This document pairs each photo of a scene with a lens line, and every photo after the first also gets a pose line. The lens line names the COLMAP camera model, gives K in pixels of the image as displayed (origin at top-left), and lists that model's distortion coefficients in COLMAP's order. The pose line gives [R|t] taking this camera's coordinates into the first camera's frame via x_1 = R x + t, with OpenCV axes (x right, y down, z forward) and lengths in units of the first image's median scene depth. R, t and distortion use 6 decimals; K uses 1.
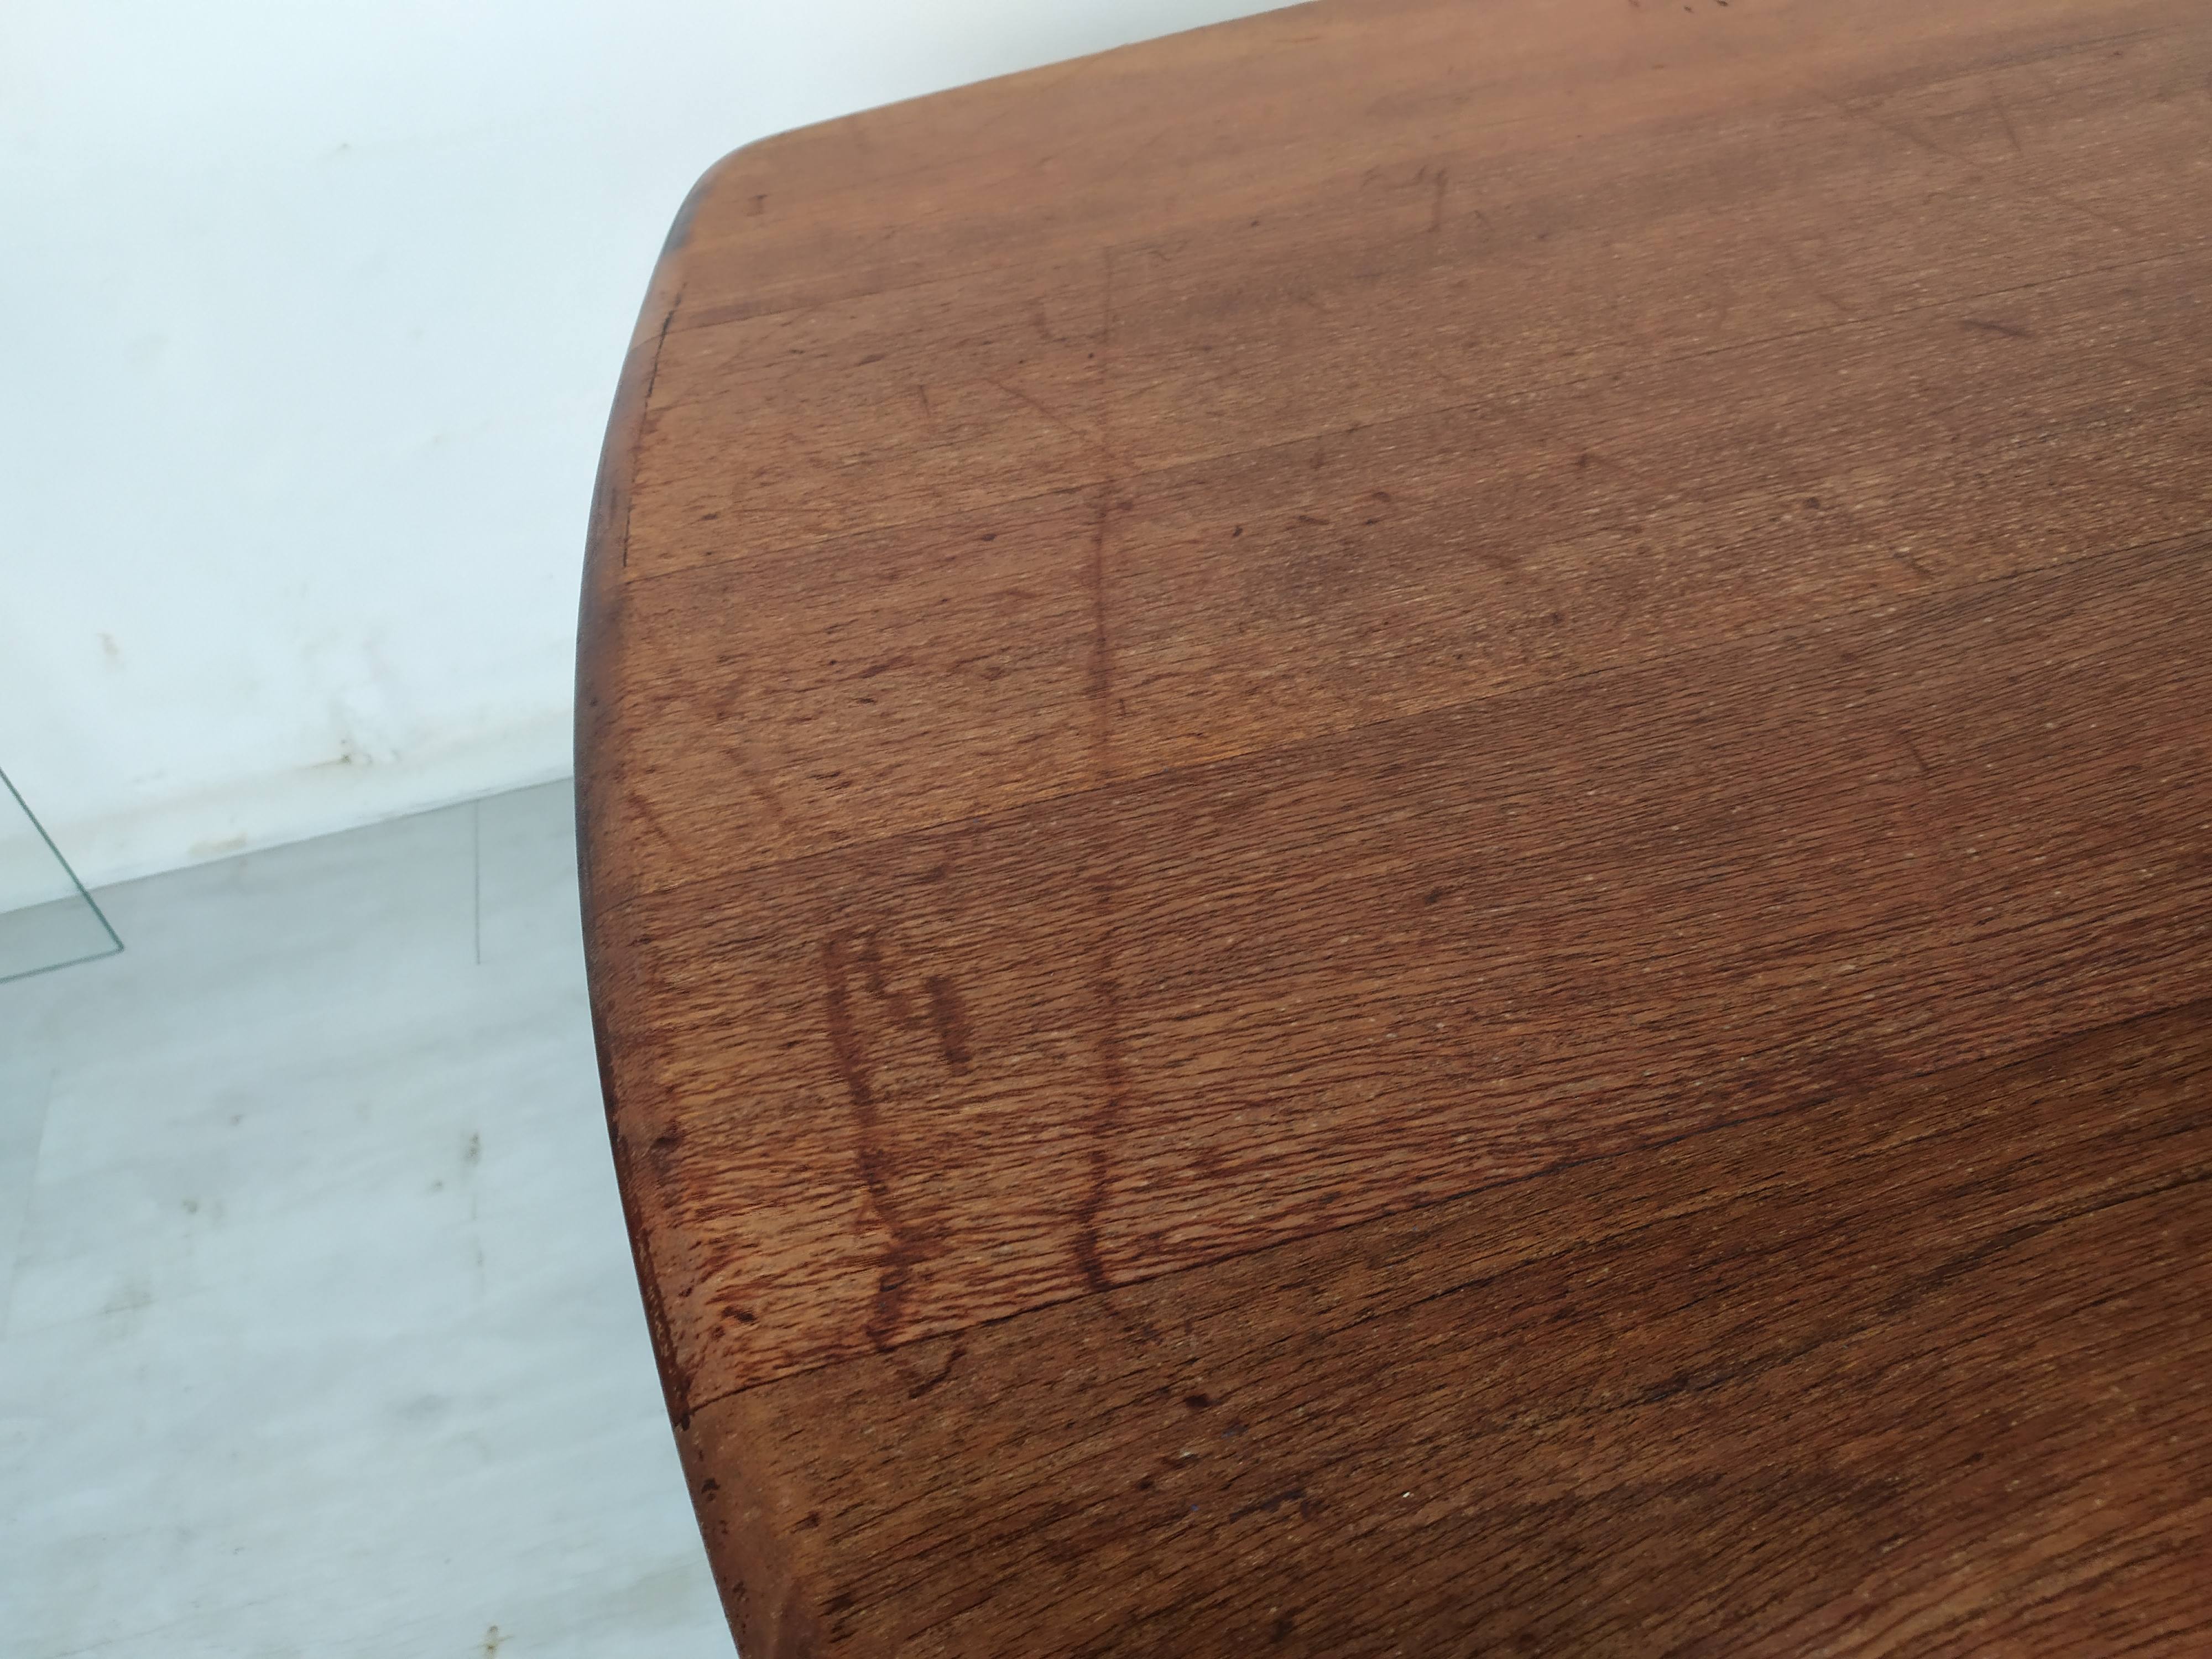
lens RADIAL K [[1694.7, 0, 1124.7], [0, 1694.7, 829.7], [0, 0, 1]] dist [0.039019, -0.052014]
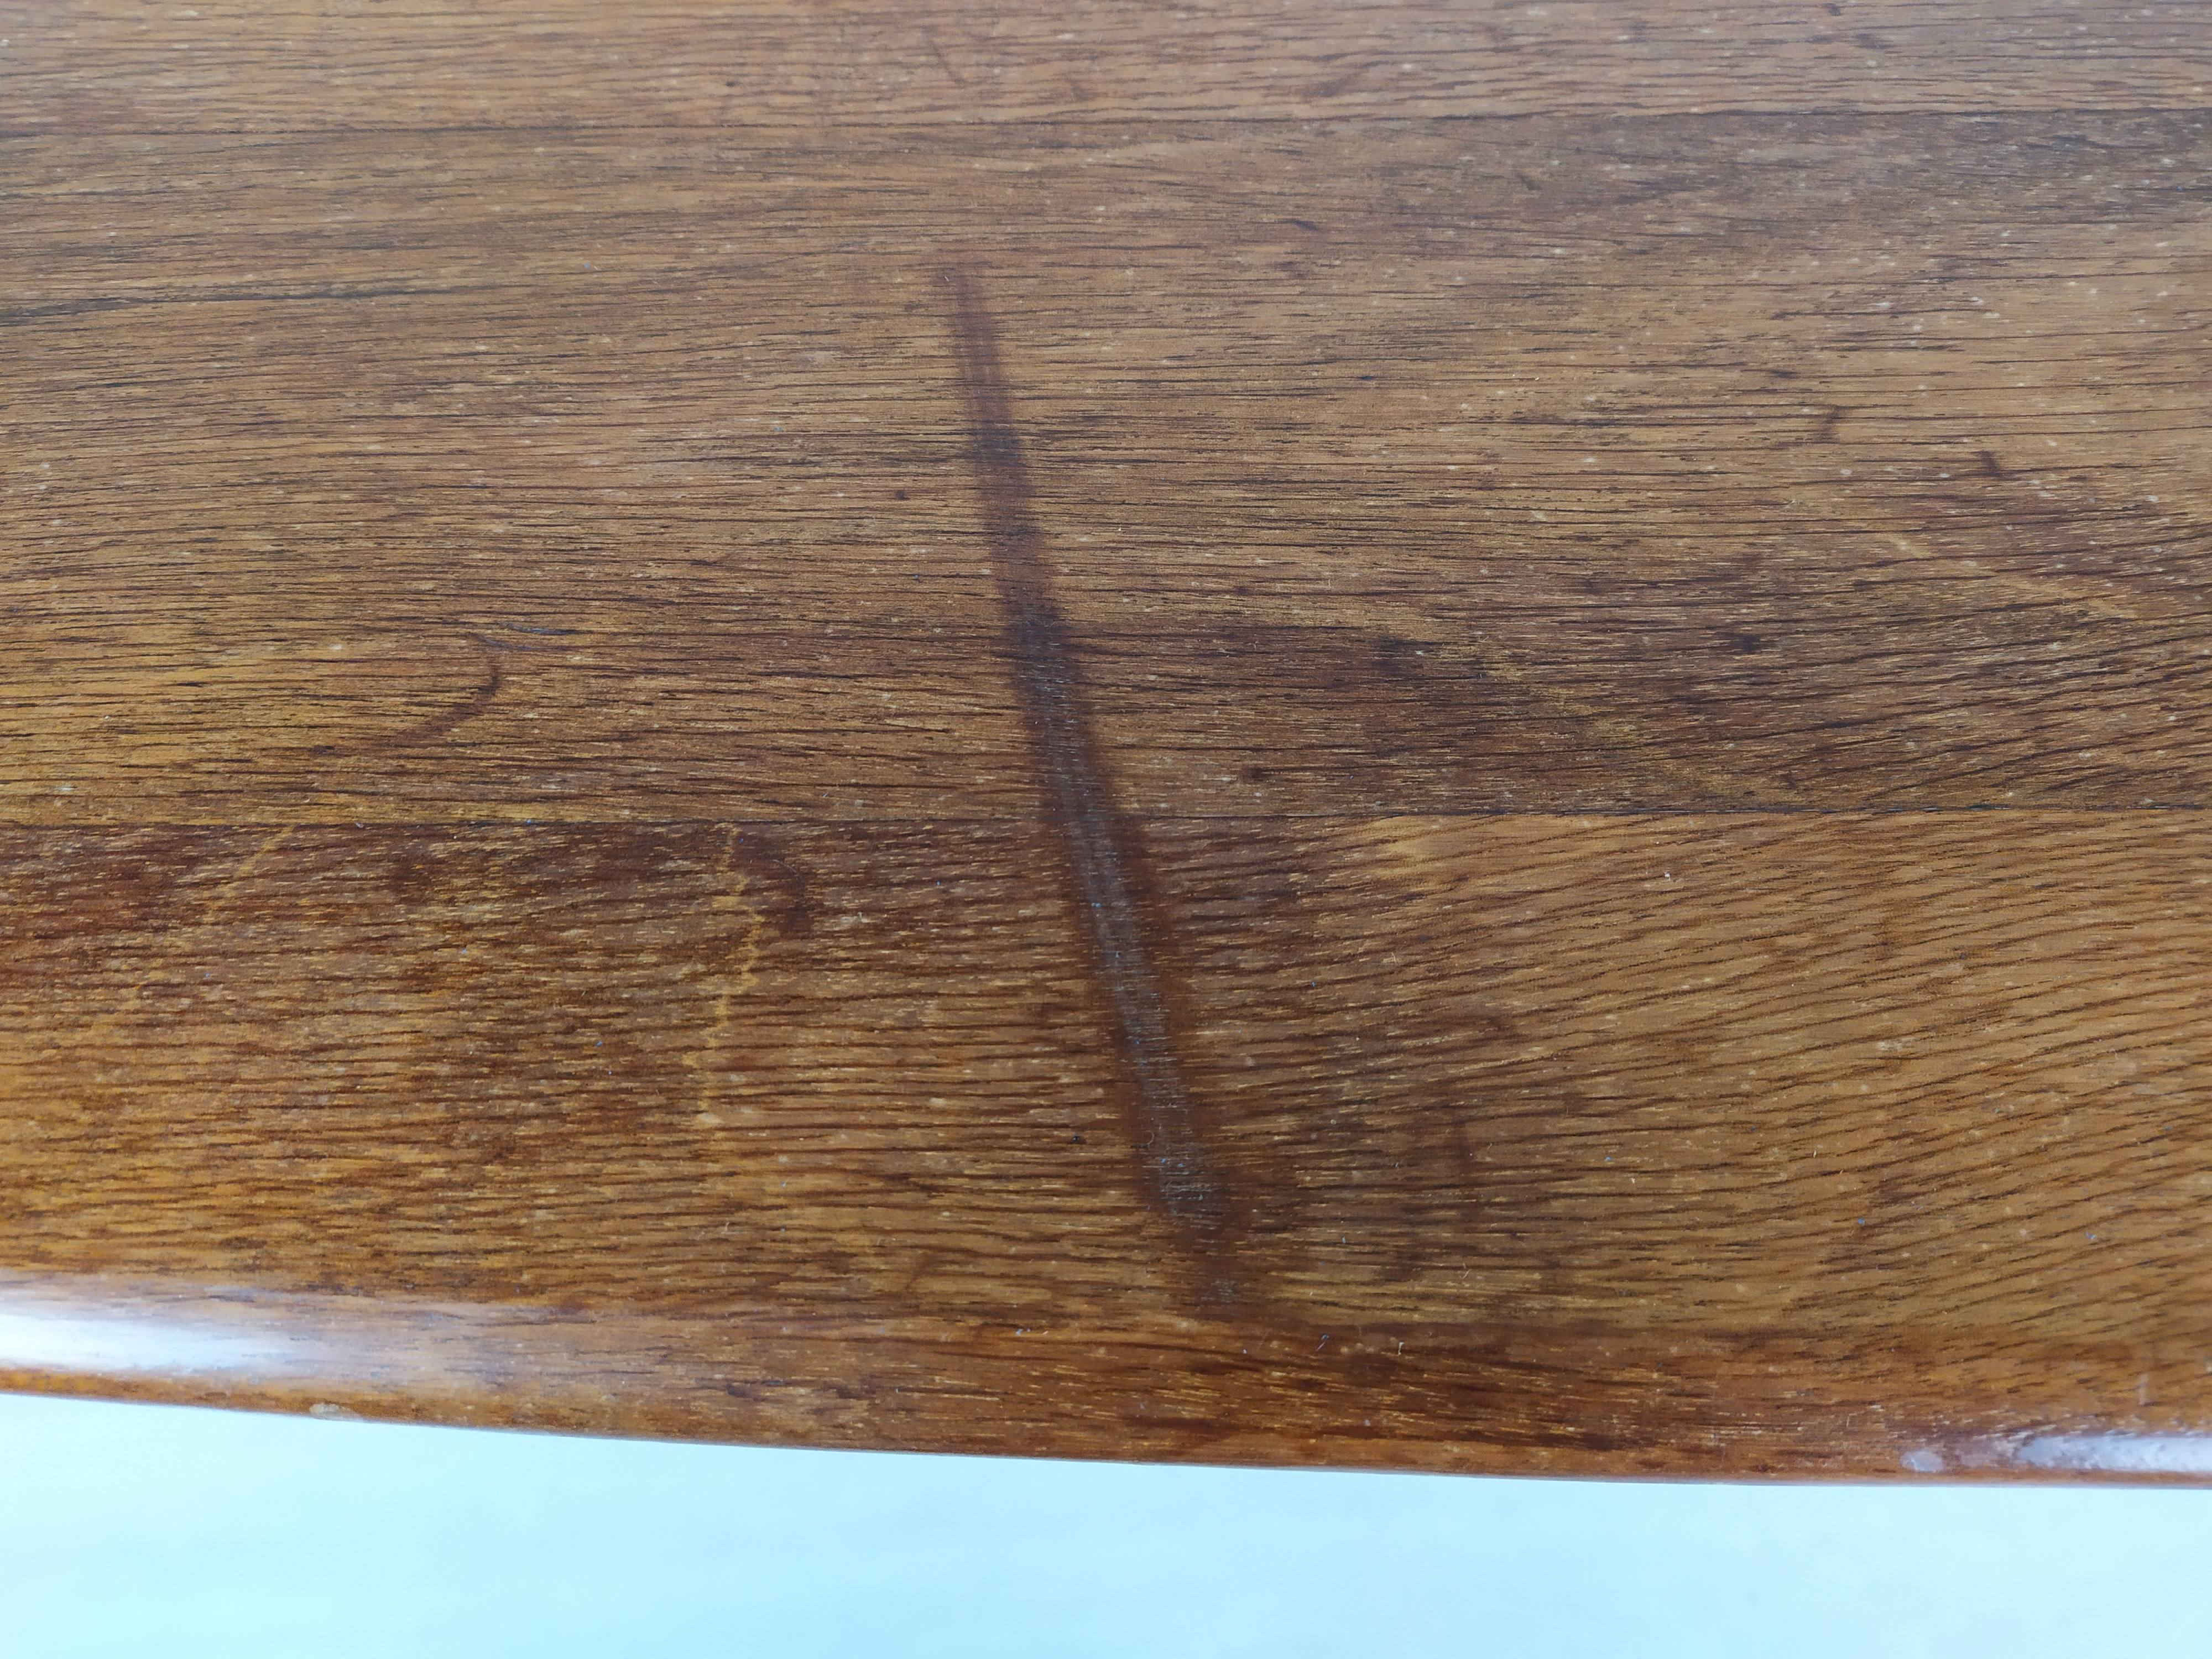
lens RADIAL K [[1726.0, 0, 1113.2], [0, 1726.0, 828.4], [0, 0, 1]] dist [0.055784, -0.099759]
pose [[0.969748, 0.240358, -0.042615, 1.001431], [-0.218443, 0.932389, 0.287981, 0.111276], [0.108952, -0.269960, 0.956687, 0.153368]]
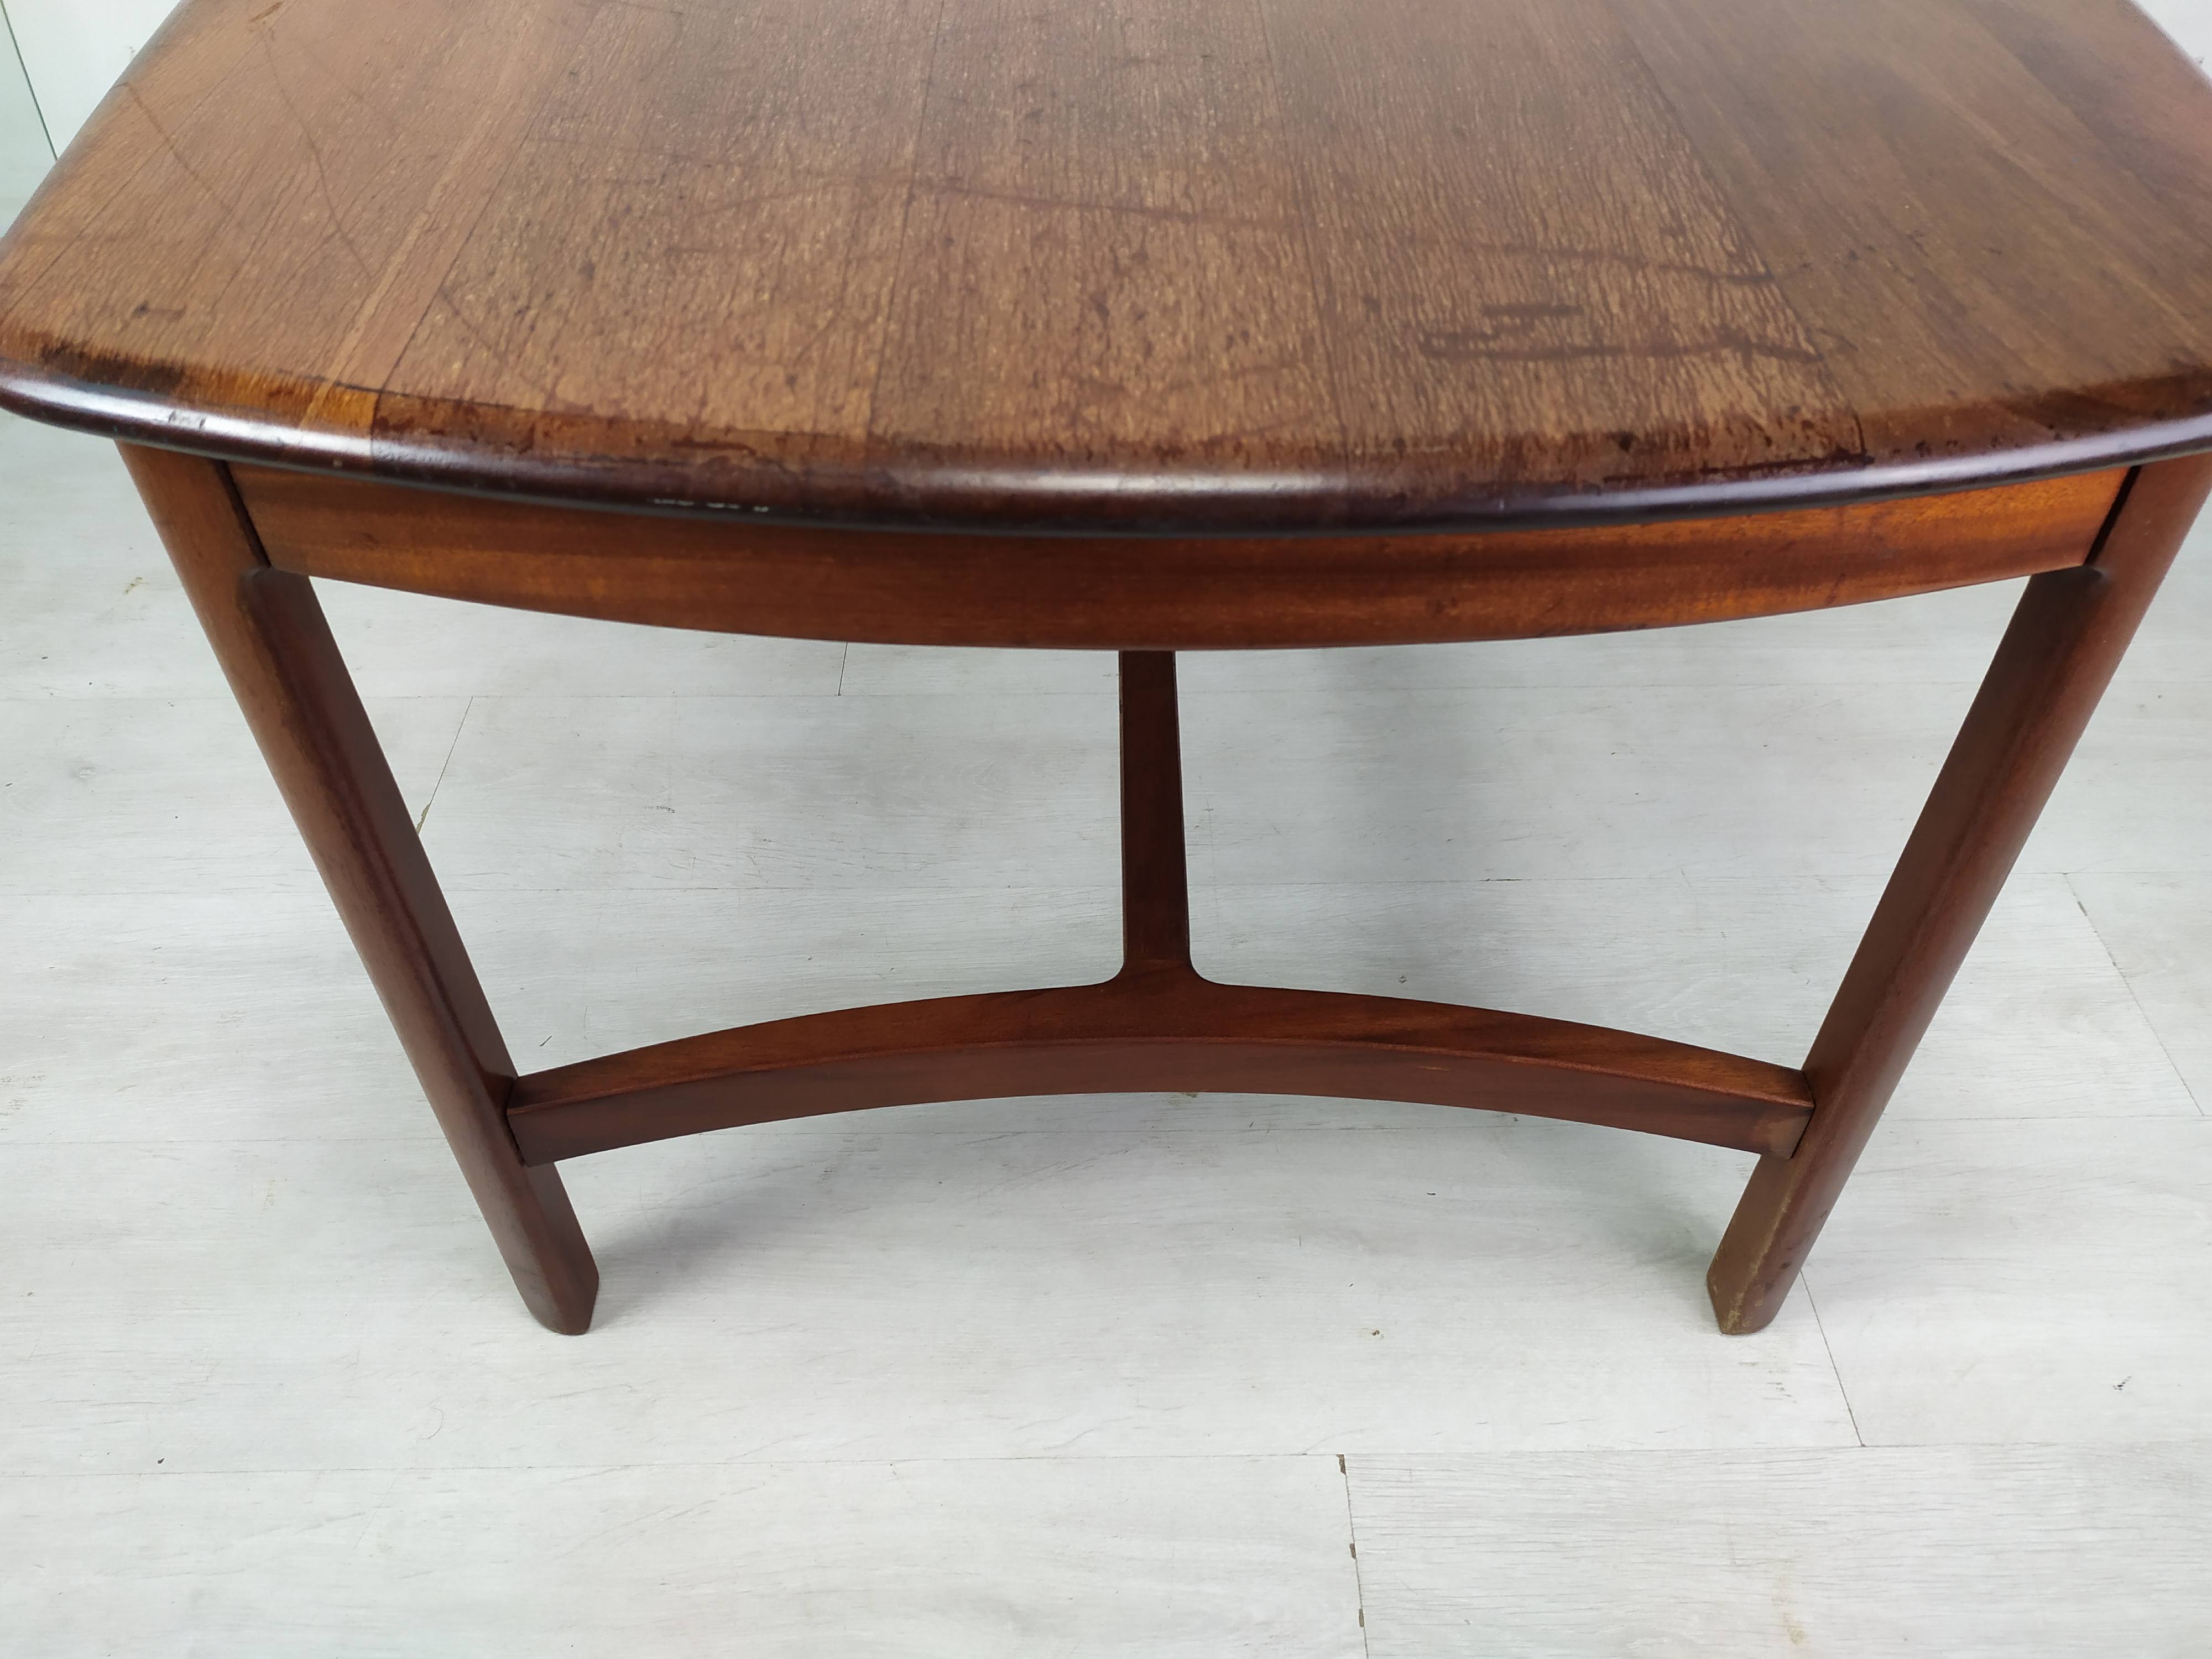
lens RADIAL K [[1662.3, 0, 1132.0], [0, 1662.3, 813.4], [0, 0, 1]] dist [0.075525, -0.101150]
pose [[0.227631, -0.634719, 0.738455, -1.338955], [0.726958, 0.615327, 0.304801, -0.249279], [-0.647855, 0.467444, 0.601482, 0.651445]]
